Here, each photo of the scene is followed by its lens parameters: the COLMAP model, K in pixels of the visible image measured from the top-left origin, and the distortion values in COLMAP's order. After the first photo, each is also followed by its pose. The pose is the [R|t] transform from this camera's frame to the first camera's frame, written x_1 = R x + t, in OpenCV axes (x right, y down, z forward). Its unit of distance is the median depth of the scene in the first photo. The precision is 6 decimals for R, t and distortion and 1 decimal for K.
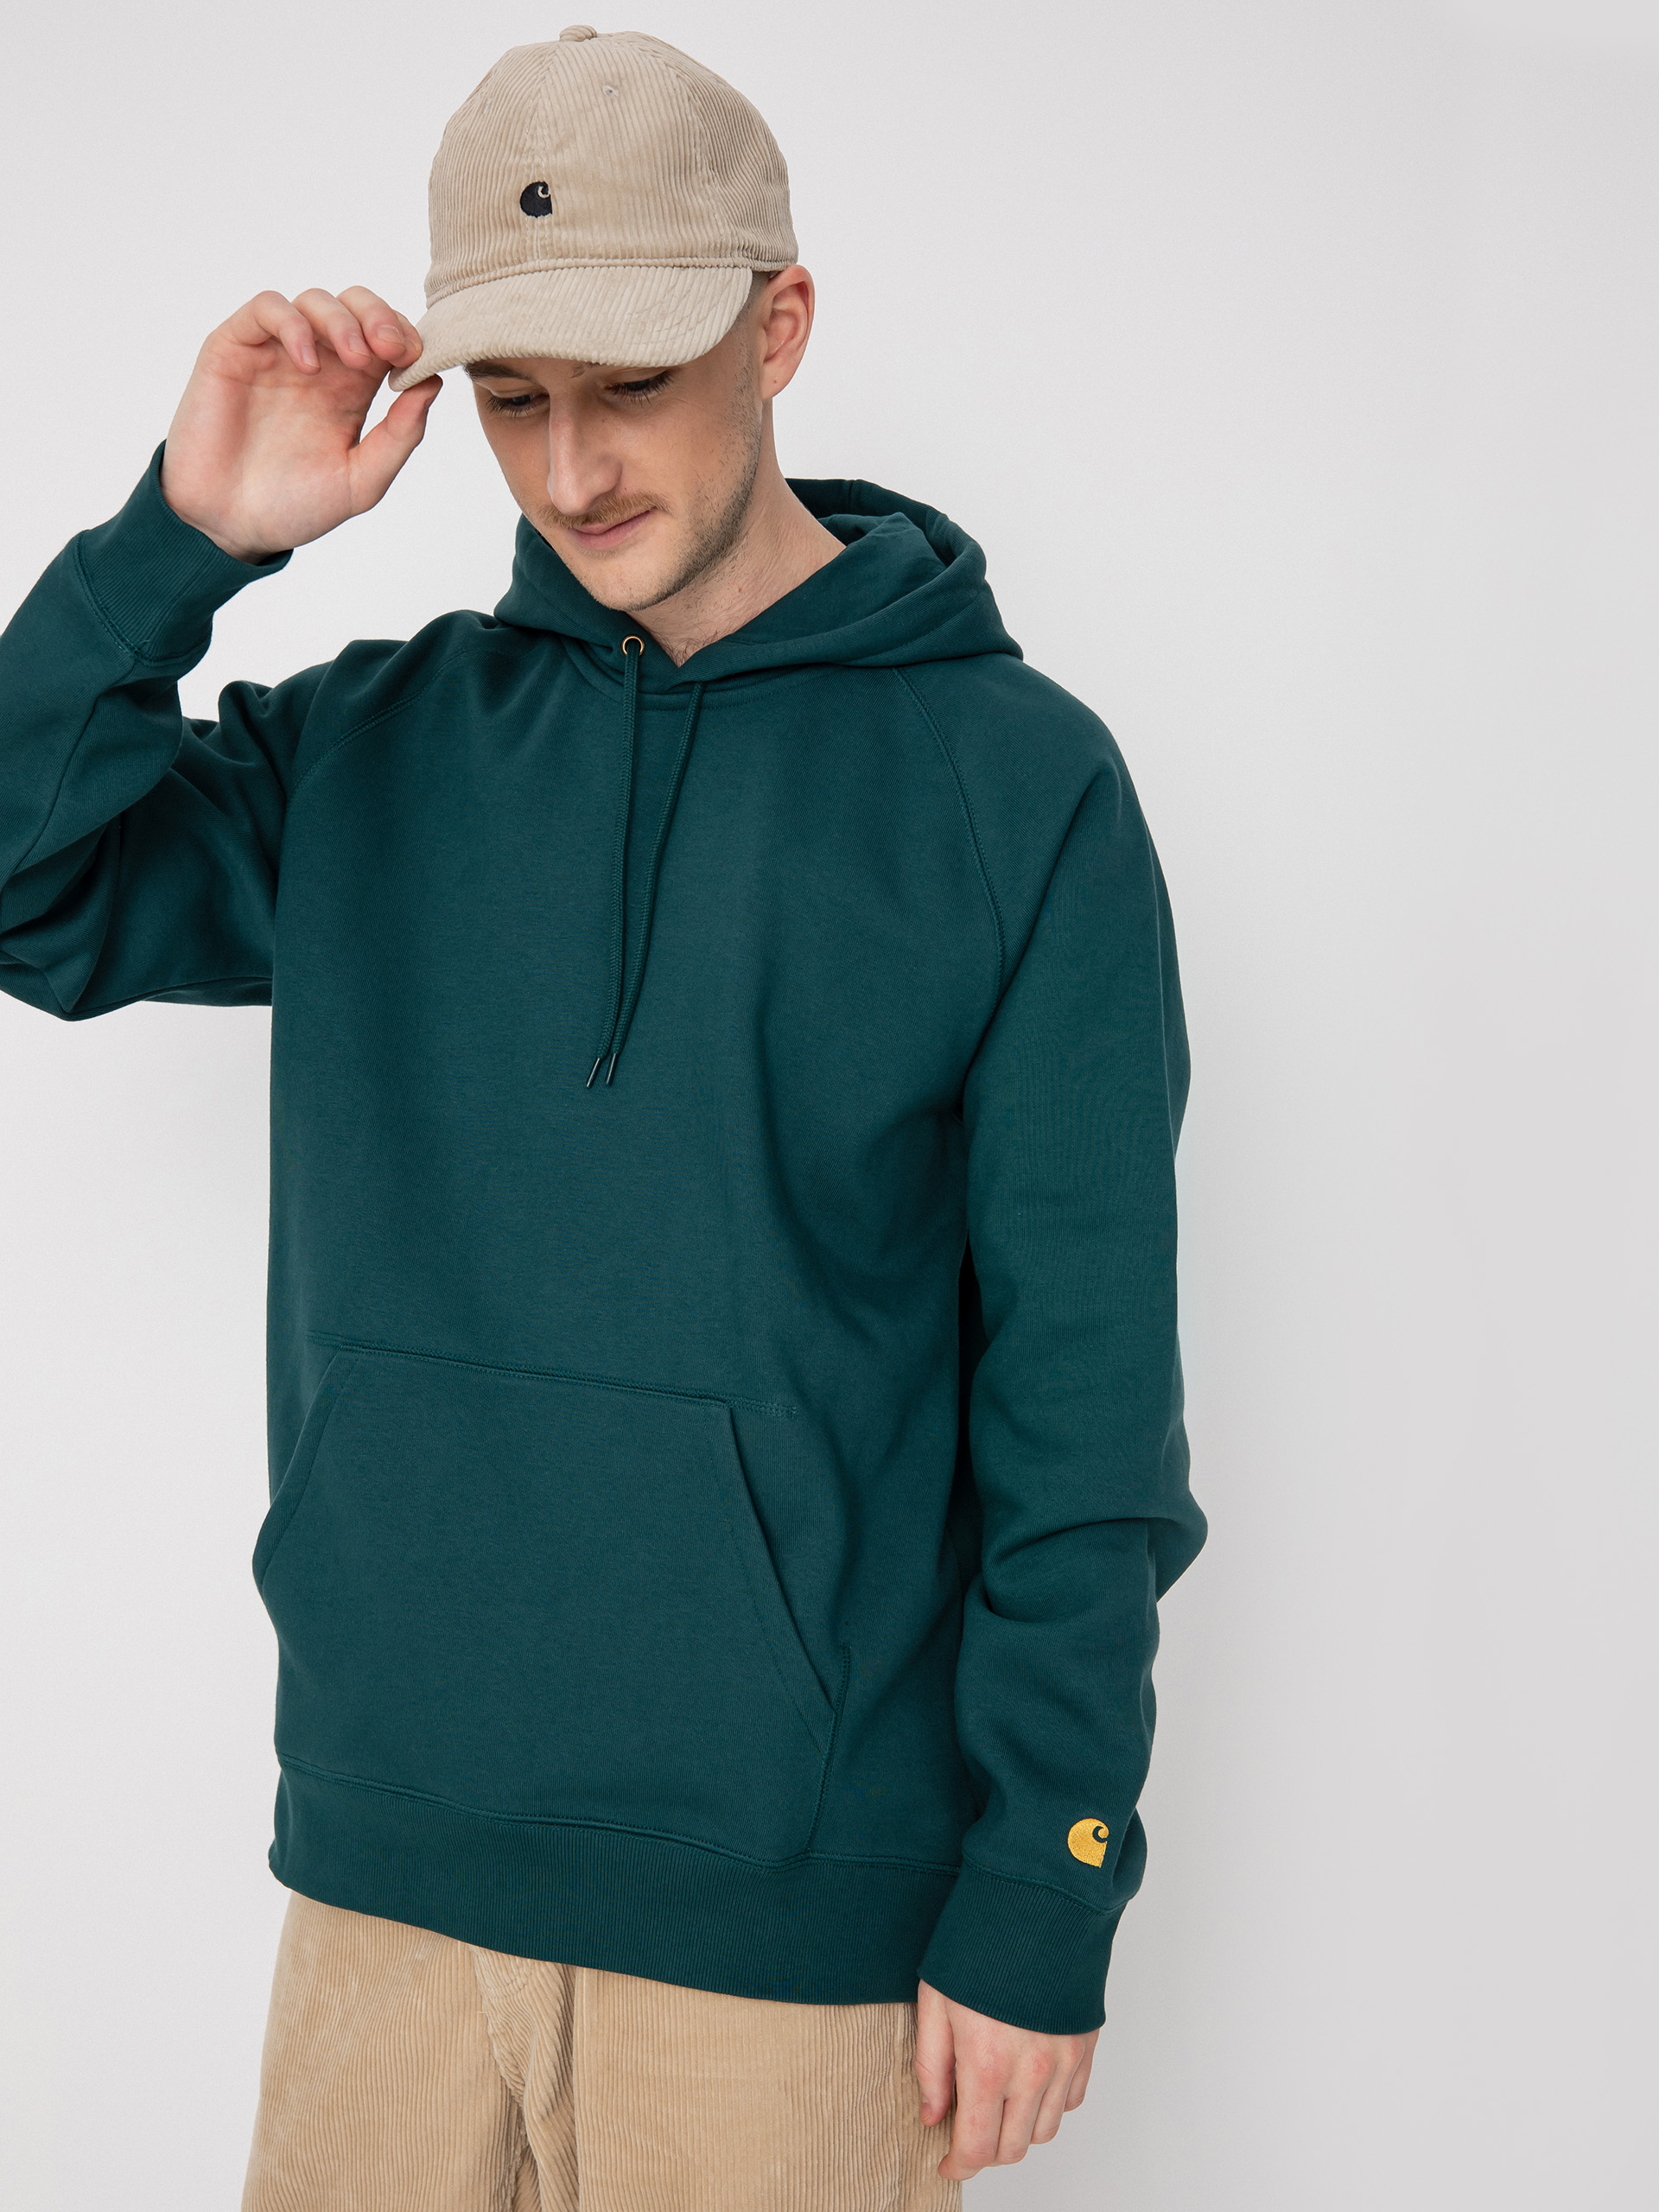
lens RADIAL K [[3292.2, 0, 829.5], [0, 3292.2, 1106.0], [0, 0, 1]] dist [0.268246, 0.018557]
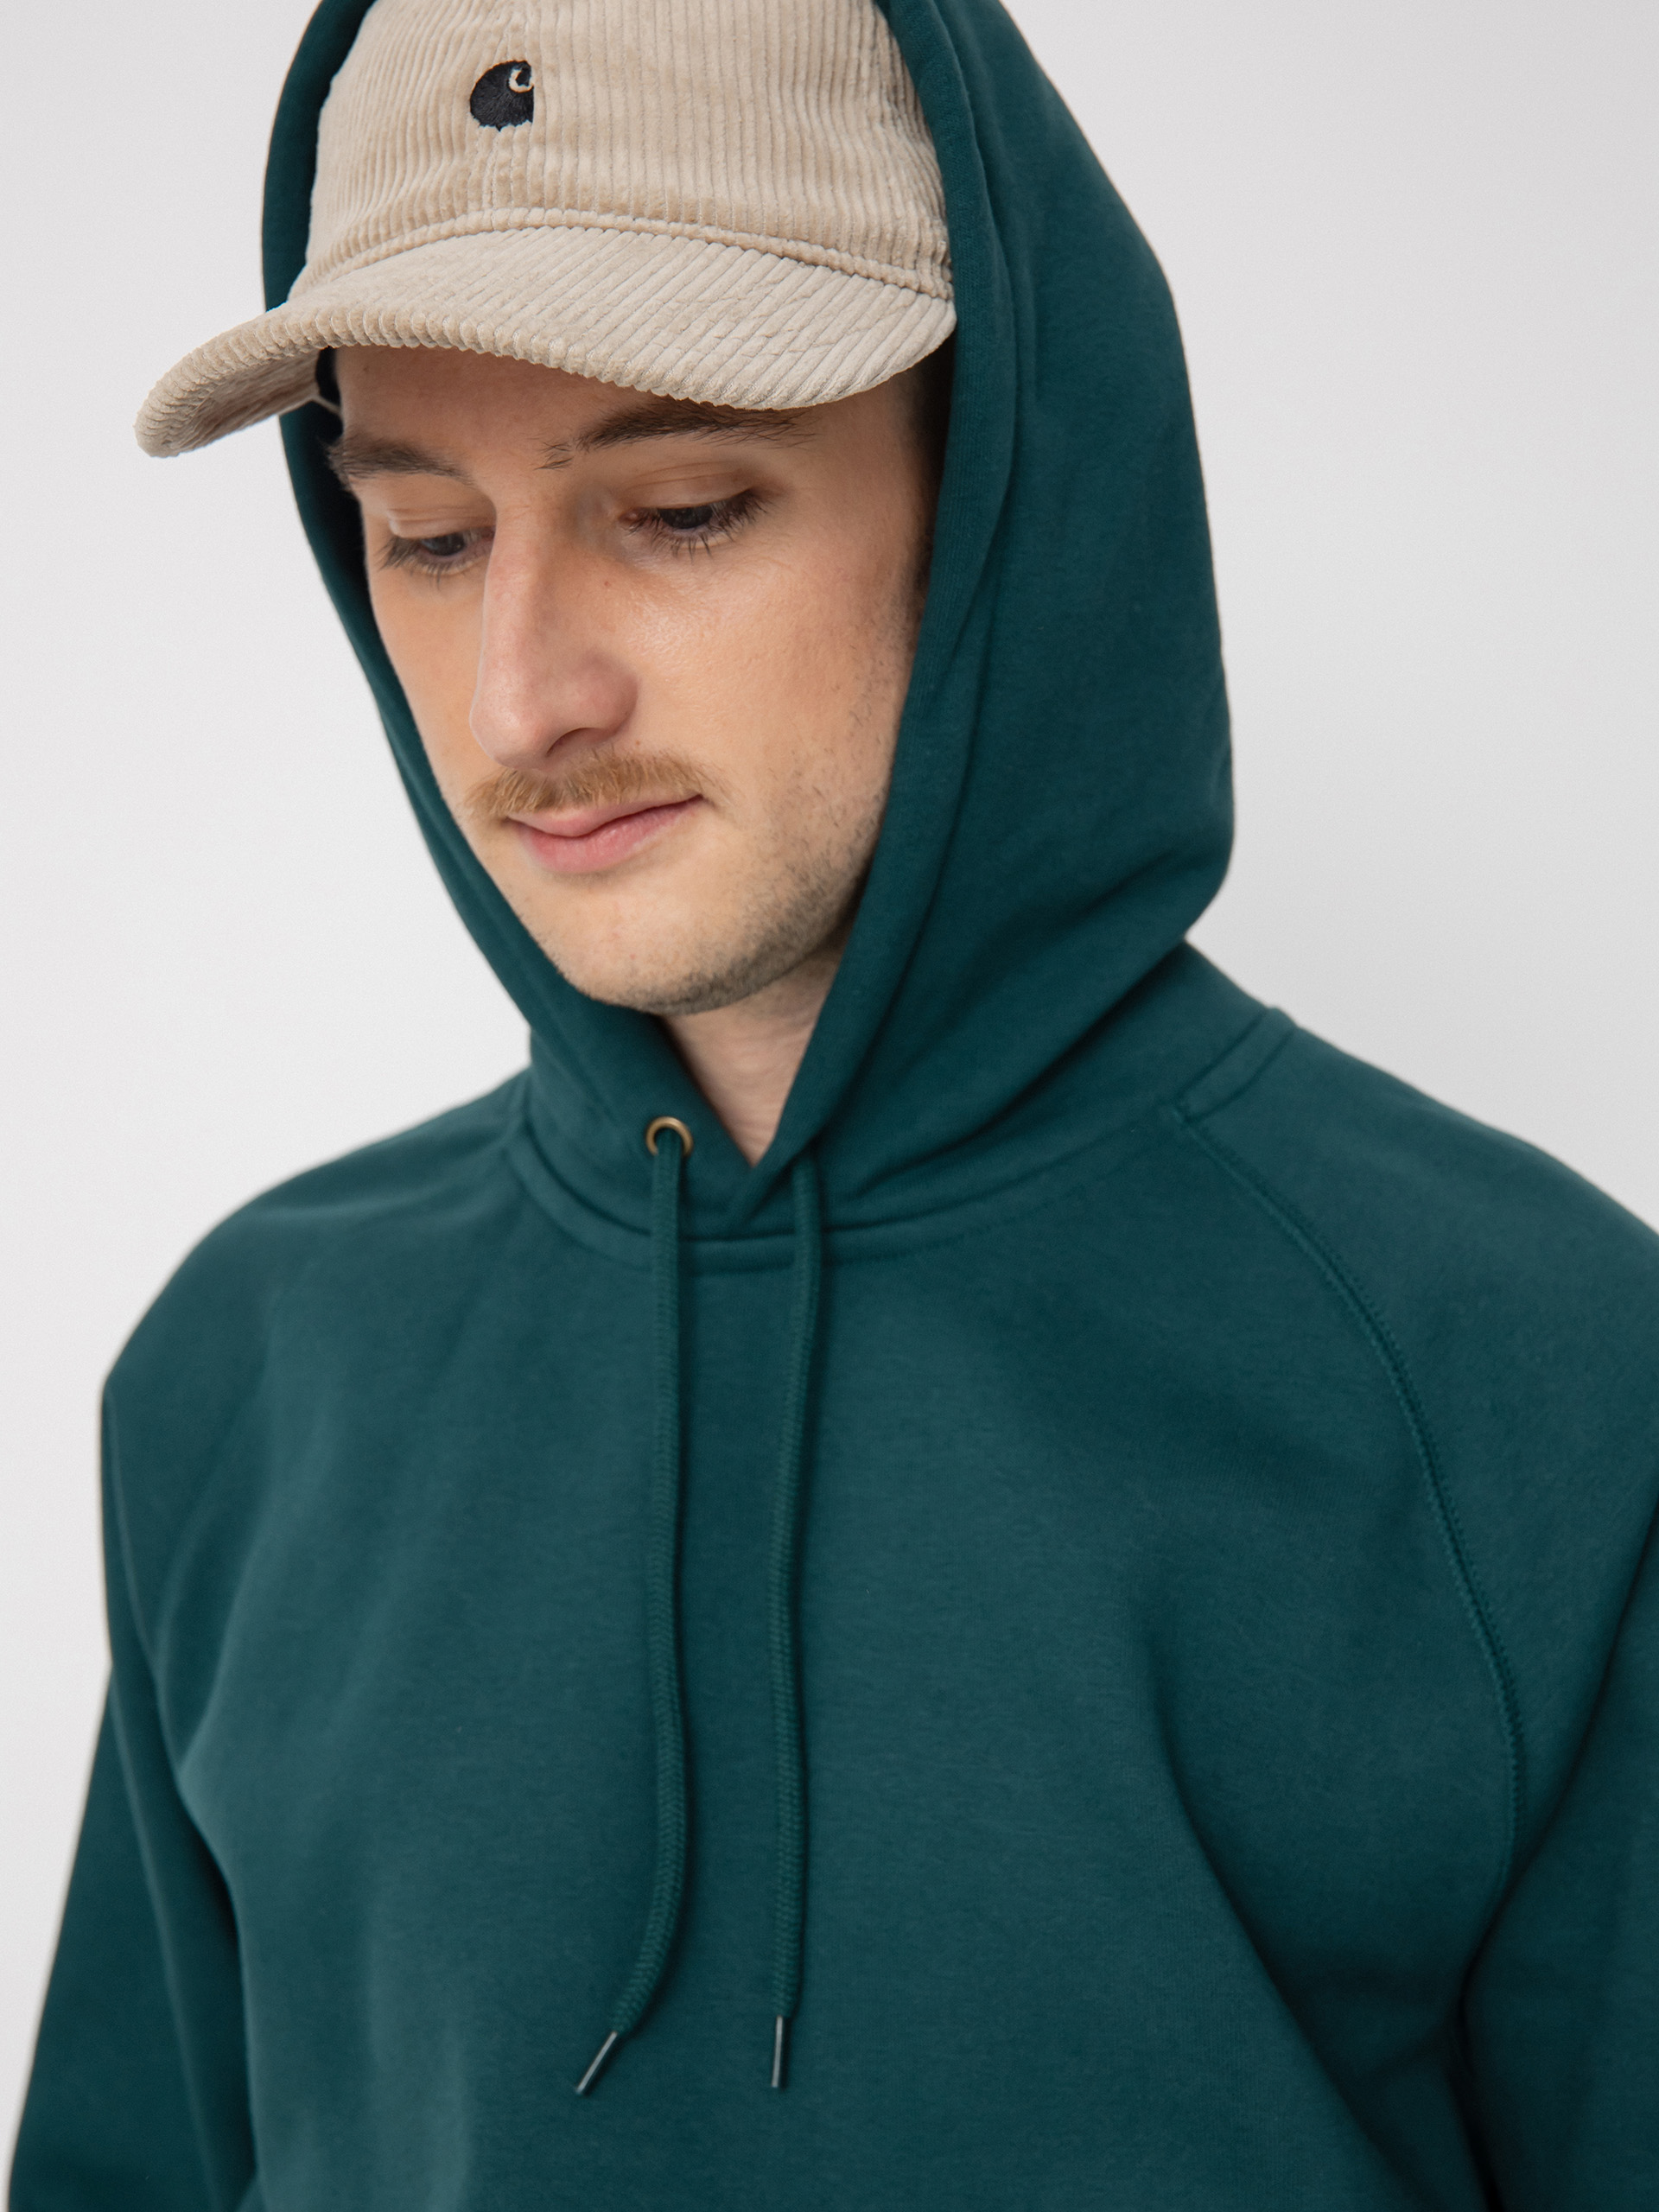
lens RADIAL K [[4463.4, 0, 829.5], [0, 4463.4, 1106.0], [0, 0, 1]] dist [-0.000089, -6.310883]
pose [[0.992435, 0.102686, -0.067288, 0.012964], [-0.113585, 0.975994, -0.185835, -0.024456], [0.046590, 0.192072, 0.980274, 0.432323]]
